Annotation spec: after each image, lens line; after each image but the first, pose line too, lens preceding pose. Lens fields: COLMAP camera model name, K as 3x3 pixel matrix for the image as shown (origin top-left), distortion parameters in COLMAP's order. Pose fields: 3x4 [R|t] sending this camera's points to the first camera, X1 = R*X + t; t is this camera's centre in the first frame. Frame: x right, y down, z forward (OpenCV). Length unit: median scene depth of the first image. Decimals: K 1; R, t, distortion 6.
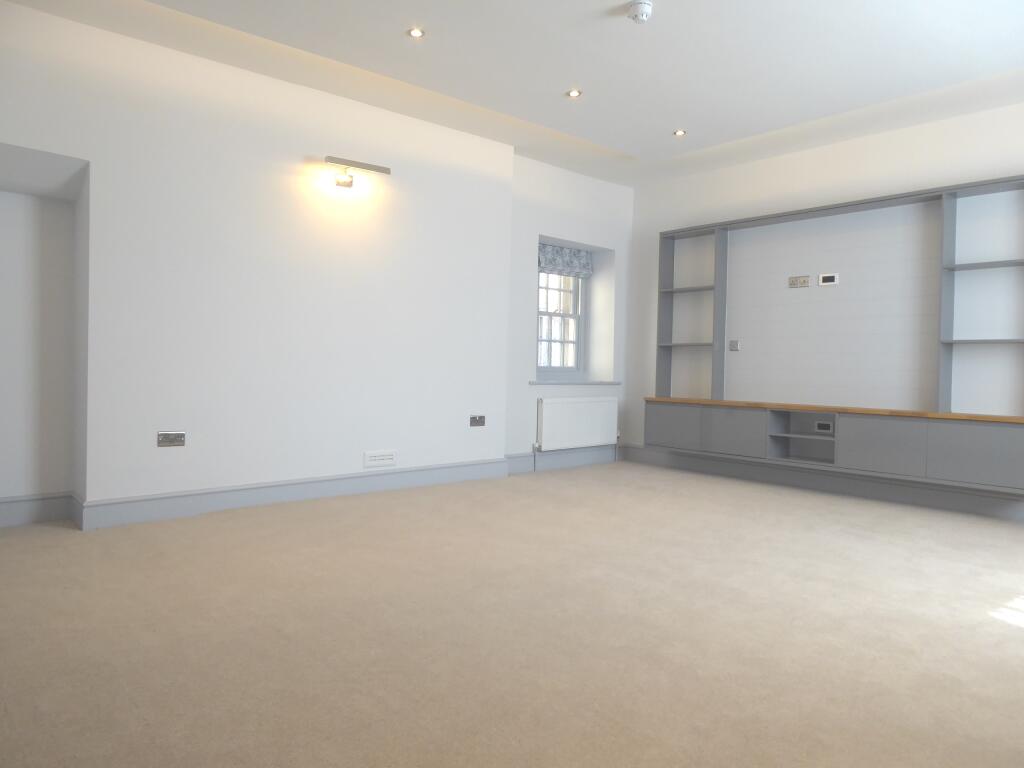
lens RADIAL K [[734.3, 0, 517.4], [0, 734.3, 380.7], [0, 0, 1]] dist [0.003120, -0.000196]
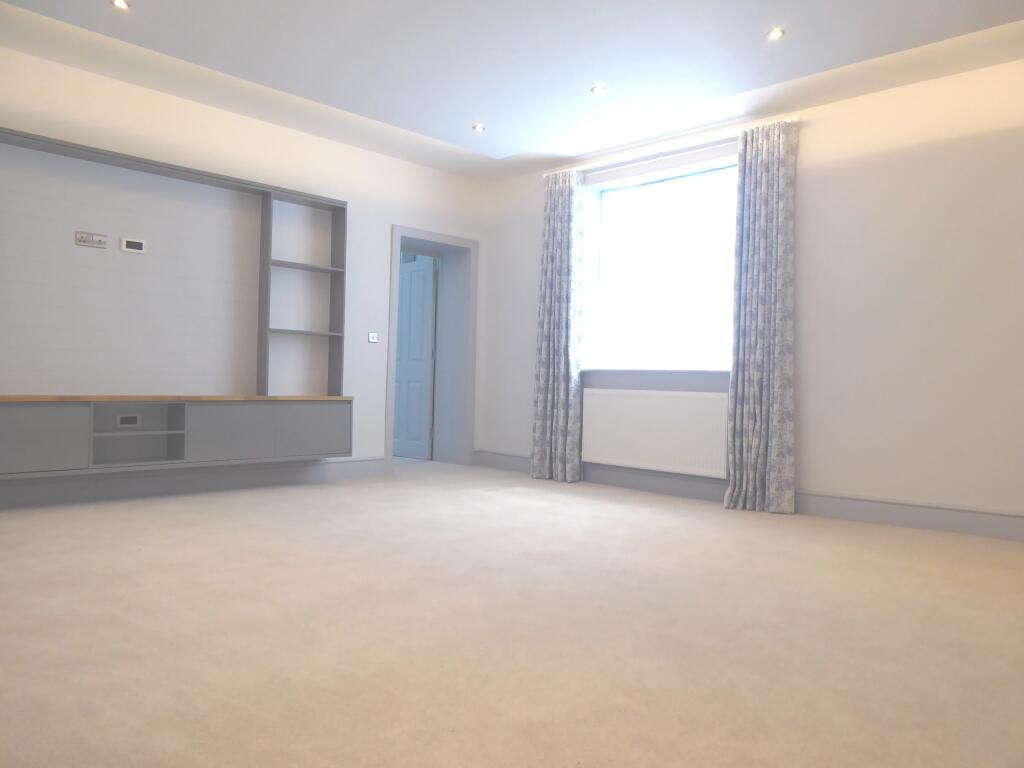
lens RADIAL K [[734.3, 0, 517.4], [0, 734.3, 380.7], [0, 0, 1]] dist [0.003120, -0.000196]
pose [[-0.074911, -0.033621, 0.996623, -0.455113], [-0.011377, 0.999395, 0.032860, -0.015396], [-0.997125, -0.008877, -0.075248, 0.621698]]
